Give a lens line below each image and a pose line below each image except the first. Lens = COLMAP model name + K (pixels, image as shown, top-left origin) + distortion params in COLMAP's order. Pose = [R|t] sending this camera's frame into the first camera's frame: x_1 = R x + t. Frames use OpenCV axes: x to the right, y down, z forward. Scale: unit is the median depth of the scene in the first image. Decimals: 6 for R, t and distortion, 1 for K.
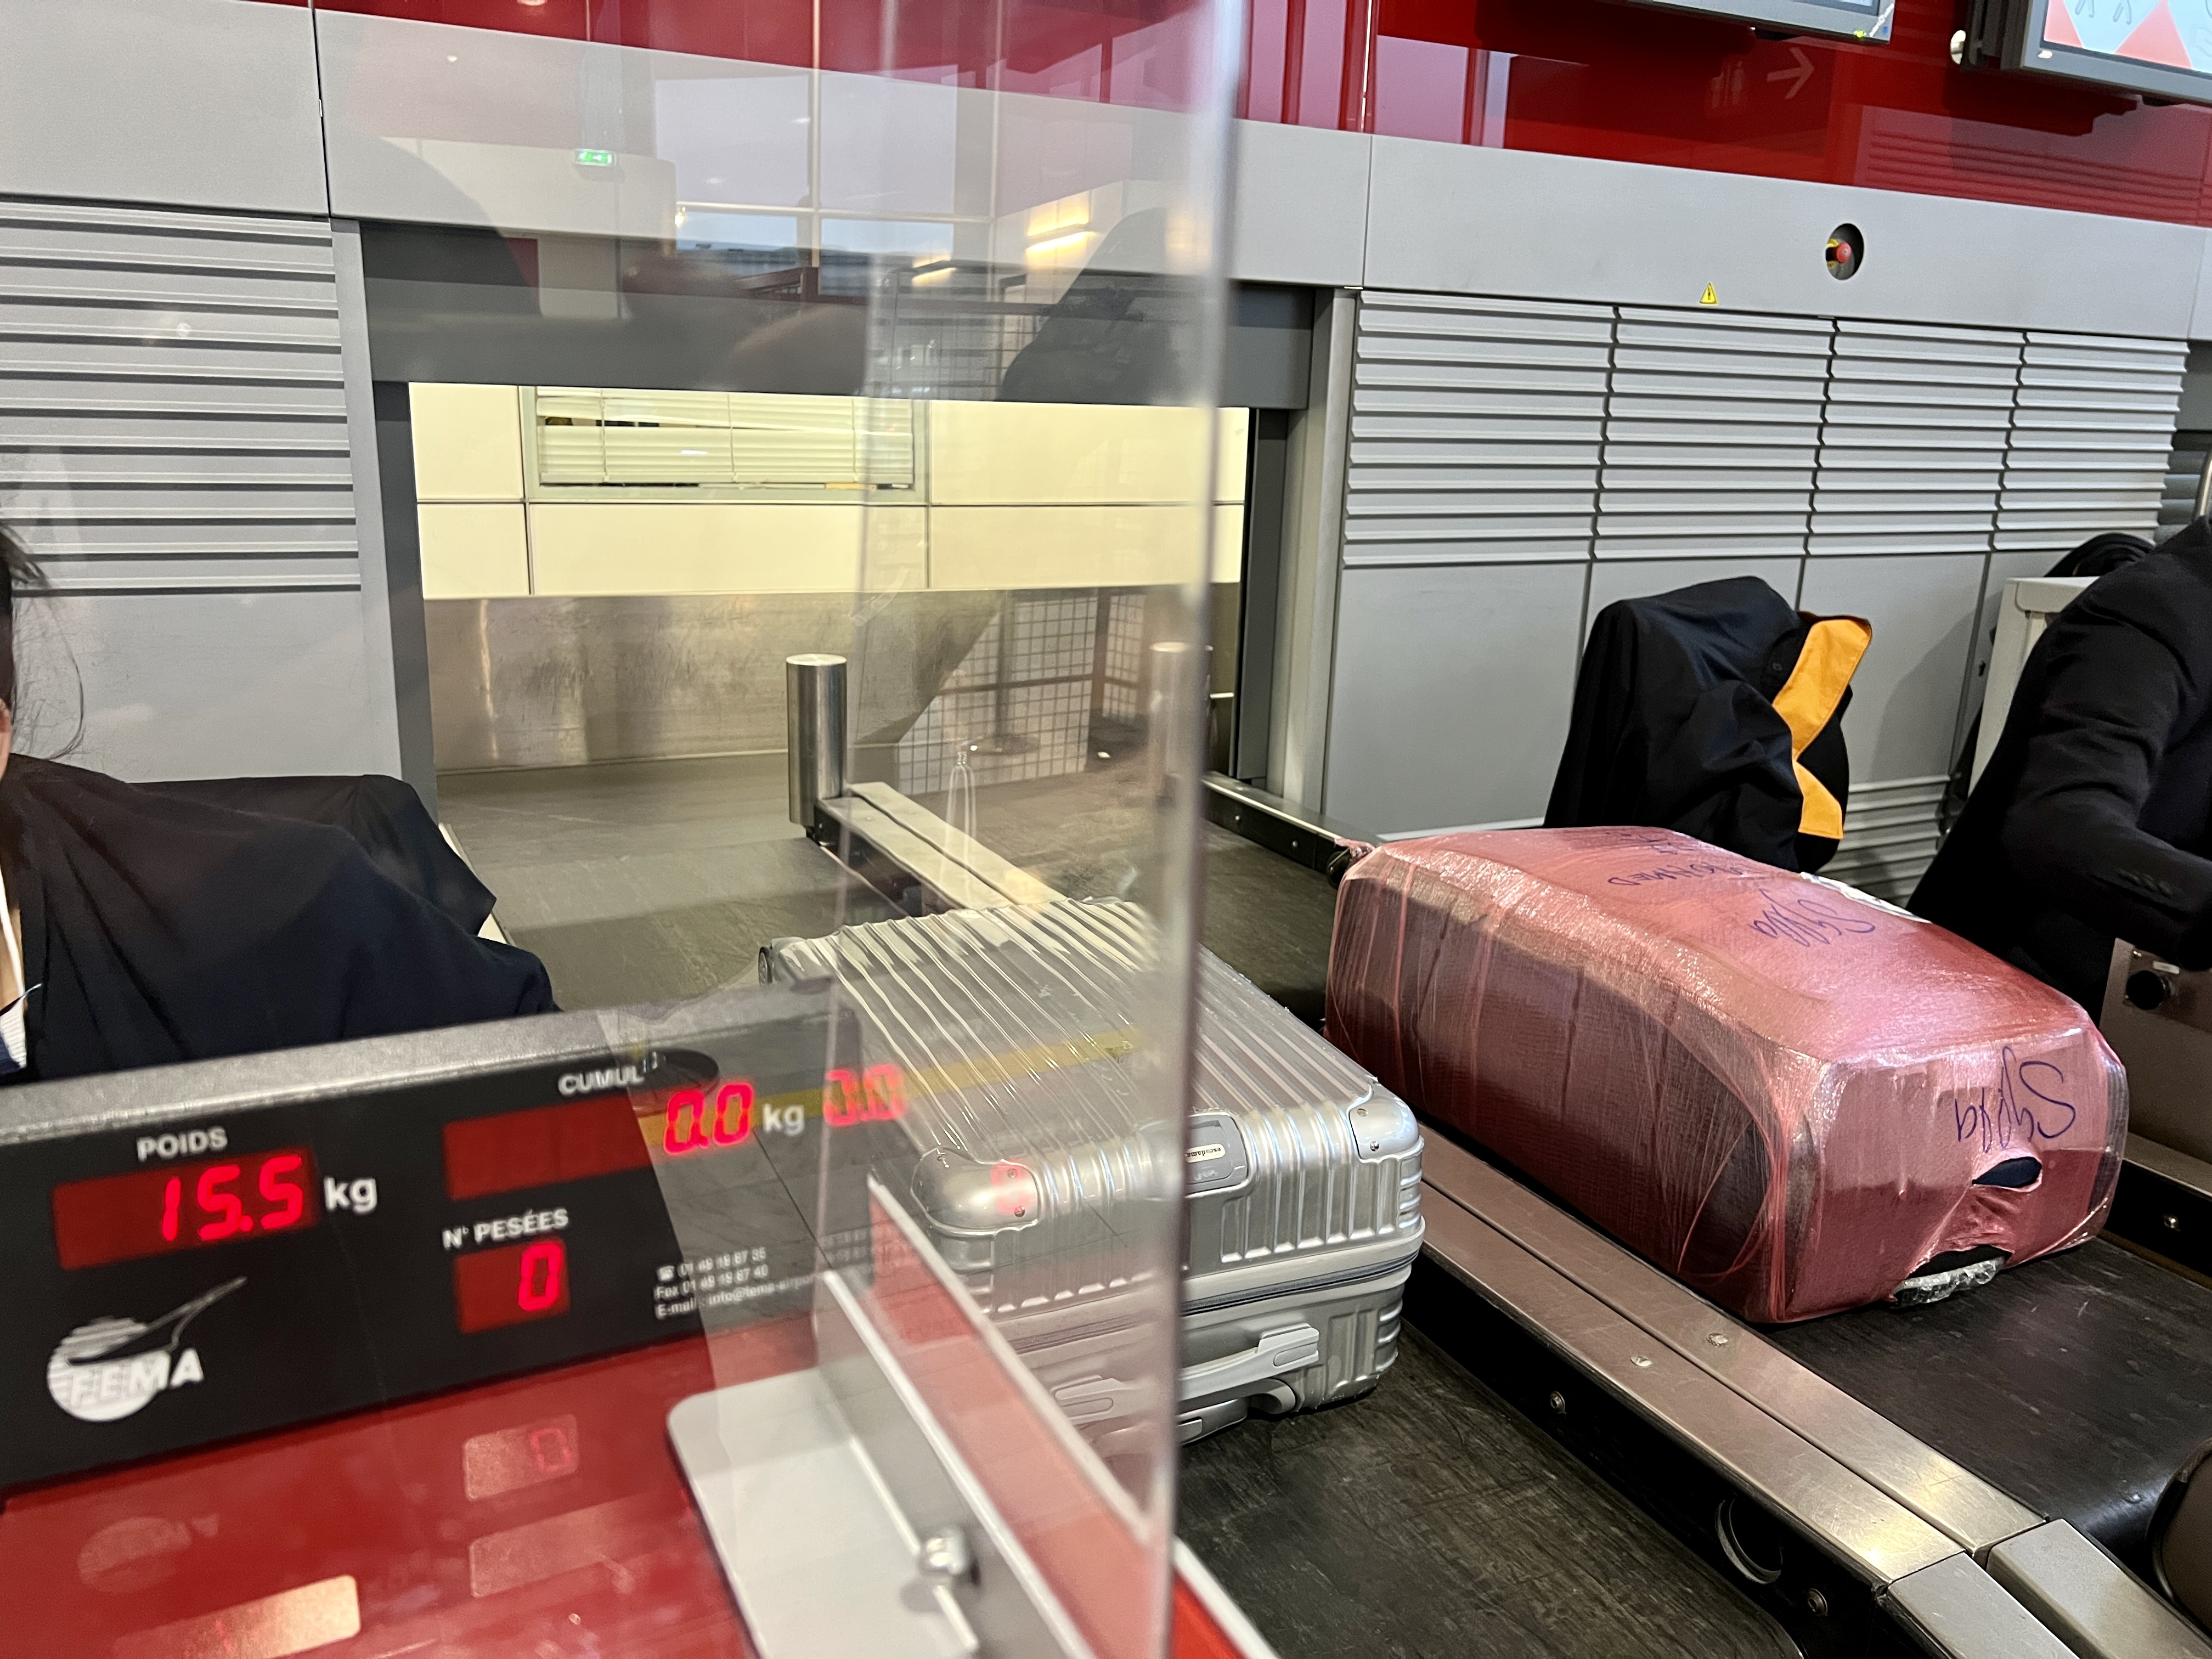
lens RADIAL K [[1622.4, 0, 1095.9], [0, 1622.4, 844.6], [0, 0, 1]] dist [0.006630, -0.003396]
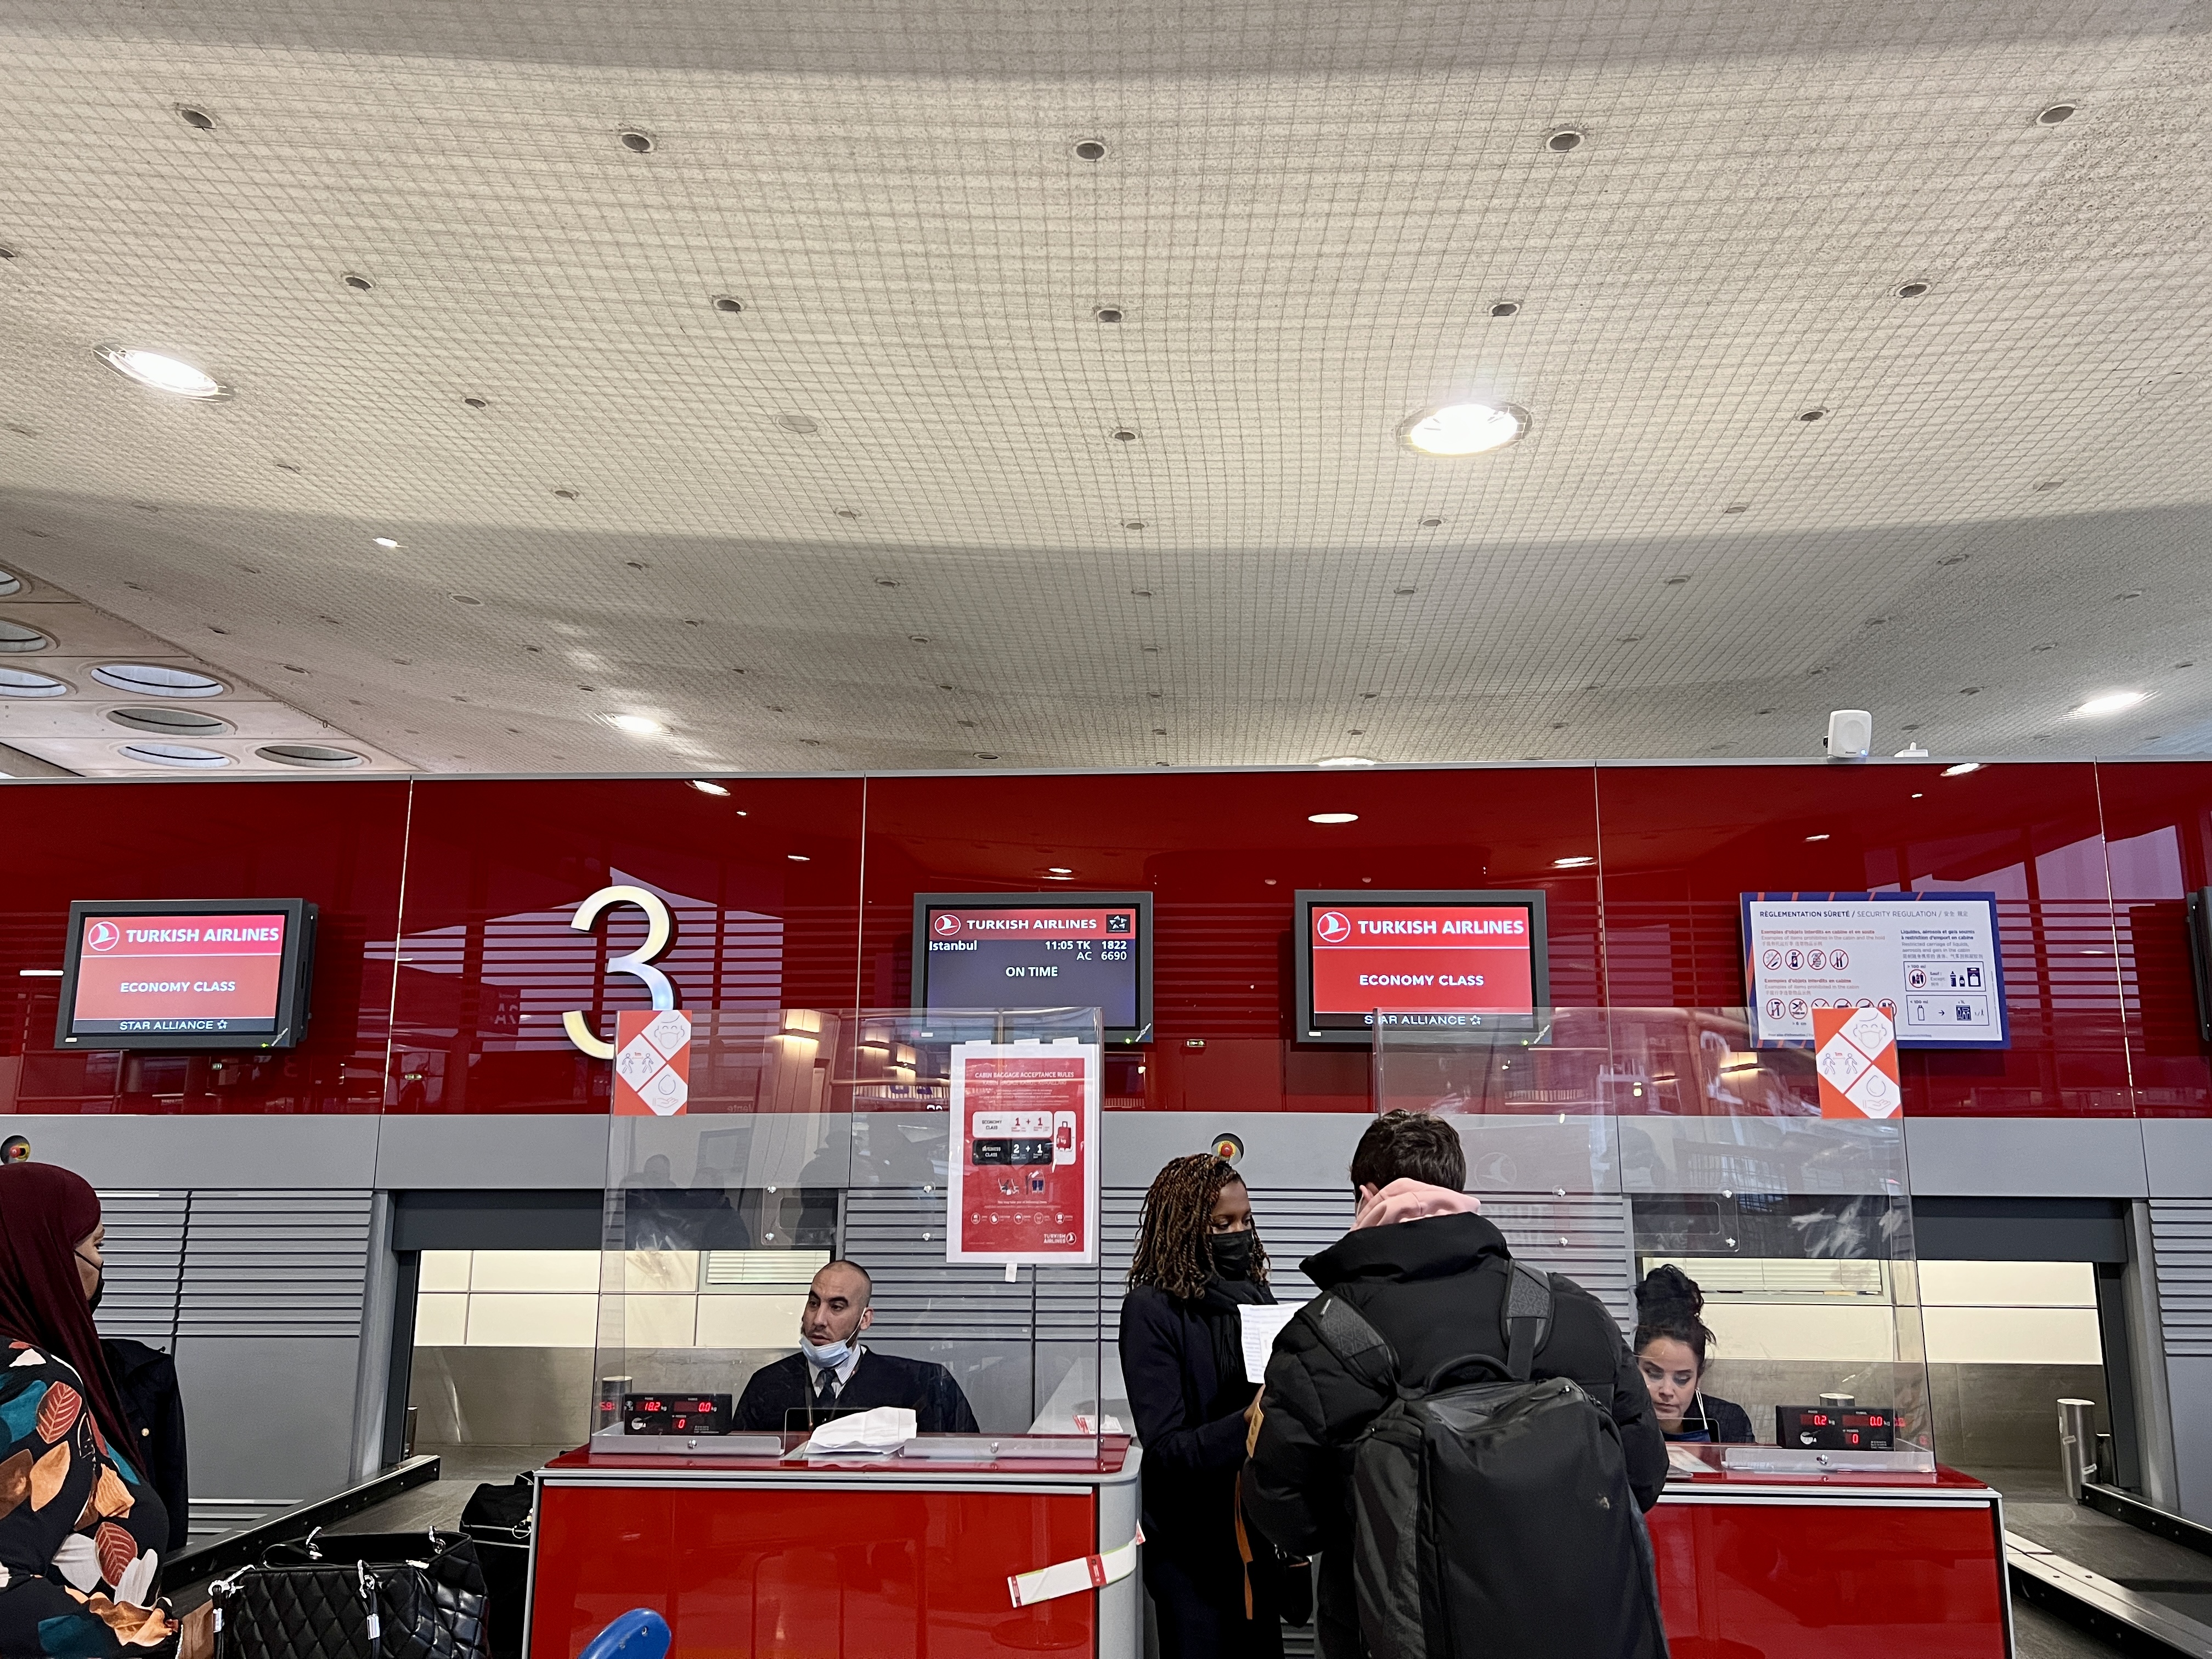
lens RADIAL K [[1668.7, 0, 1106.0], [0, 1668.7, 829.5], [0, 0, 1]] dist [0.076858, -0.115272]
pose [[0.870843, -0.116466, -0.477565, 0.092408], [-0.105406, 0.904684, -0.412839, 0.178945], [0.480127, 0.409856, 0.775562, -1.139395]]
